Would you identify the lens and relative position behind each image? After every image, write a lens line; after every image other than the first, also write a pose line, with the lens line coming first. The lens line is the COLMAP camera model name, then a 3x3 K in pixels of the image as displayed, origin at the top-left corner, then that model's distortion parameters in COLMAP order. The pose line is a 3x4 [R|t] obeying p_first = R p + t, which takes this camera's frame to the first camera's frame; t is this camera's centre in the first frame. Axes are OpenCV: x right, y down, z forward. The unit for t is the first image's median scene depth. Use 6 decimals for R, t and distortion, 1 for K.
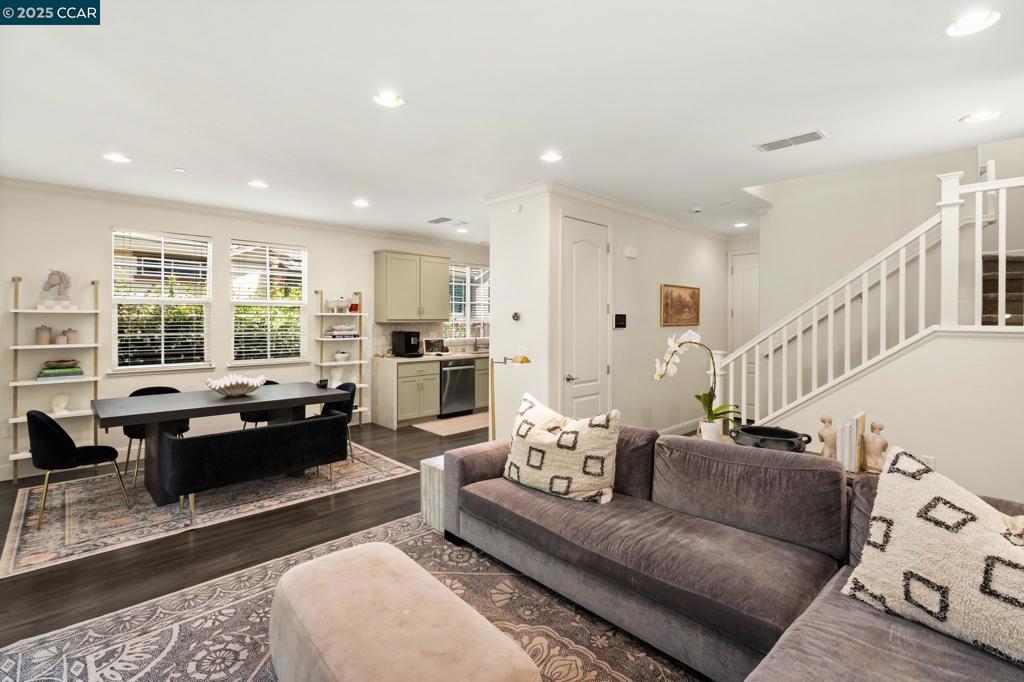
lens RADIAL K [[472.4, 0, 516.1], [0, 472.4, 319.8], [0, 0, 1]] dist [-0.002196, -0.001349]
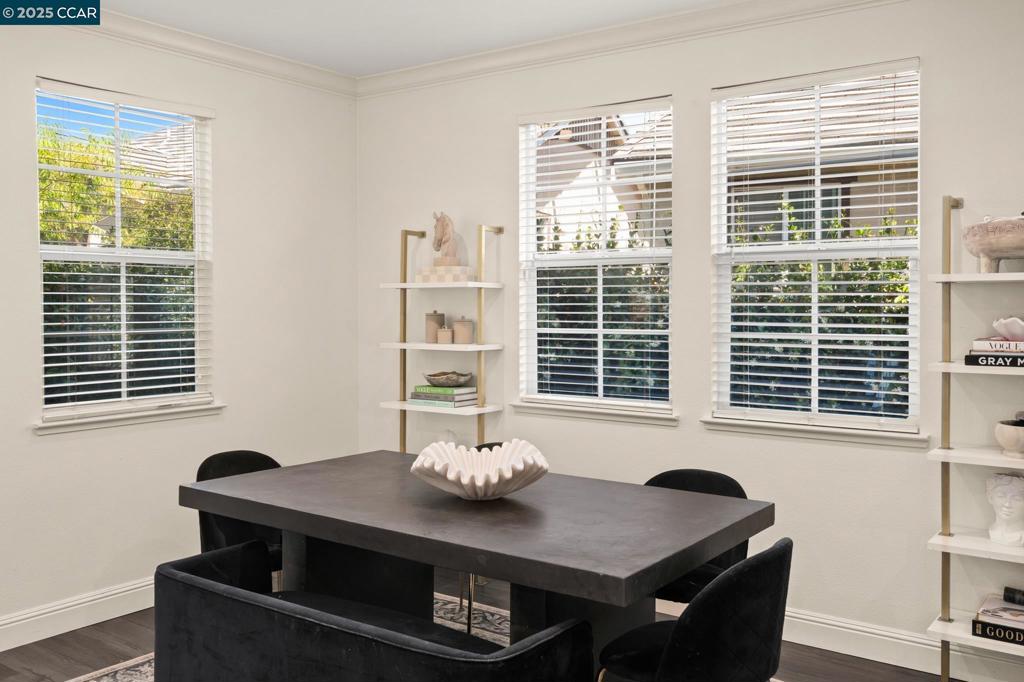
lens RADIAL K [[890.3, 0, 508.6], [0, 890.3, 330.6], [0, 0, 1]] dist [-0.010543, 0.003696]
pose [[0.160712, 0.023456, -0.986723, 0.100068], [-0.003461, 0.999725, 0.023202, 0.011519], [0.986995, -0.000314, 0.160749, 0.921596]]
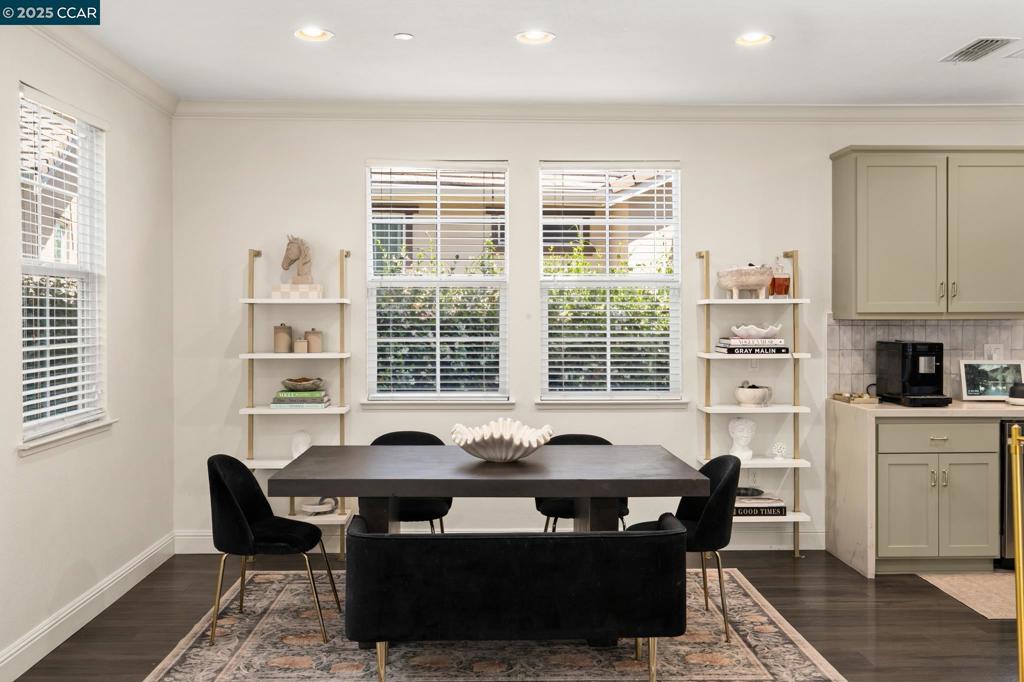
lens RADIAL K [[947.4, 0, 509.2], [0, 947.4, 325.2], [0, 0, 1]] dist [-0.004433, 0.000000]
pose [[0.736439, 0.003780, -0.676493, 0.105089], [0.001587, 0.999972, 0.007315, 0.005776], [0.676502, -0.006461, 0.736412, 0.255304]]
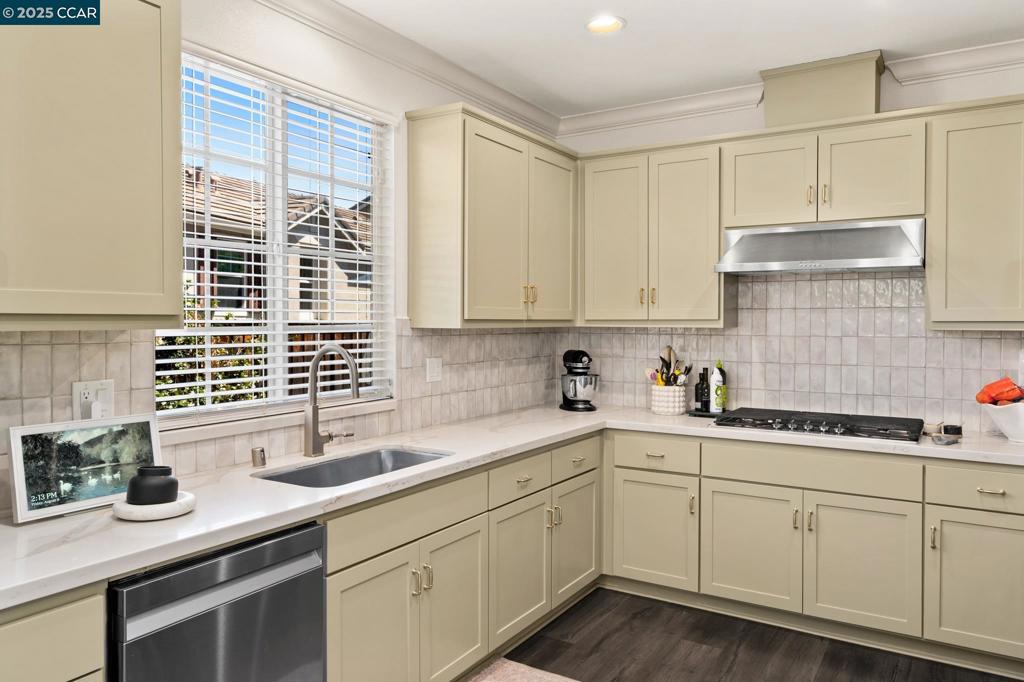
lens RADIAL K [[715.9, 0, 505.3], [0, 715.9, 334.7], [0, 0, 1]] dist [0.003629, 0.000677]
pose [[0.972924, -0.009229, 0.230940, -0.140299], [0.005719, 0.999858, 0.015864, 0.004937], [-0.231053, -0.014114, 0.972839, 1.185090]]
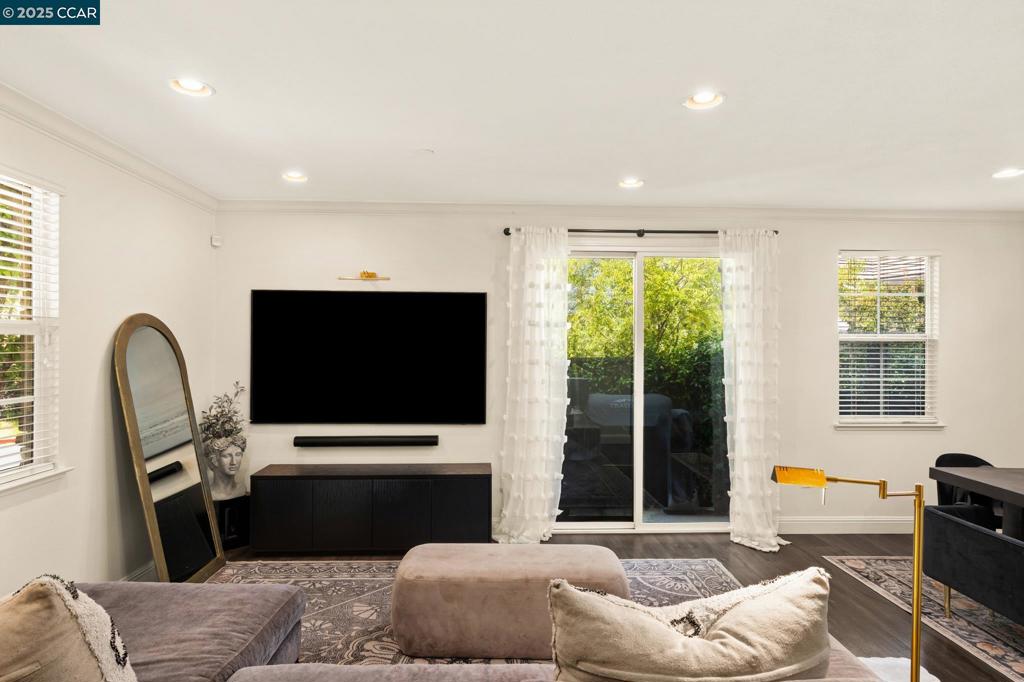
lens RADIAL K [[566.6, 0, 509.5], [0, 566.6, 346.2], [0, 0, 1]] dist [0.013313, -0.000122]
pose [[-0.673272, -0.007750, -0.739354, 0.427978], [-0.013211, 0.999912, 0.001548, -0.021668], [0.739277, 0.010810, -0.673315, 0.880392]]
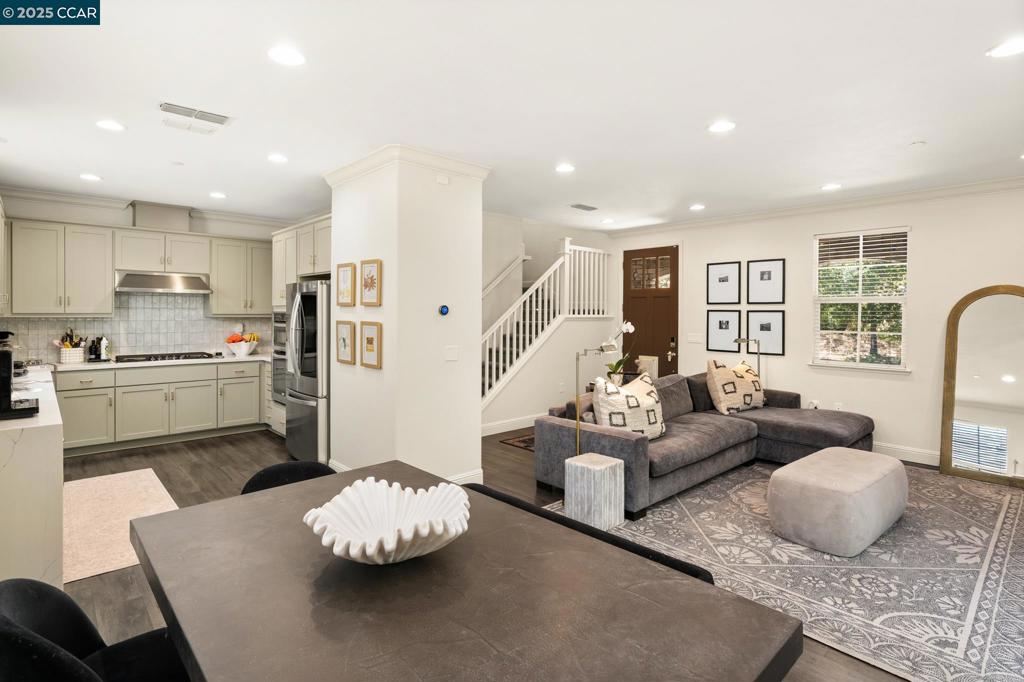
lens RADIAL K [[506.2, 0, 513.6], [0, 506.2, 318.1], [0, 0, 1]] dist [-0.004336, -0.000076]
pose [[0.027263, -0.017722, 0.999471, -0.953143], [-0.000874, 0.999842, 0.017752, -0.009393], [-0.999628, -0.001358, 0.027243, 0.919394]]
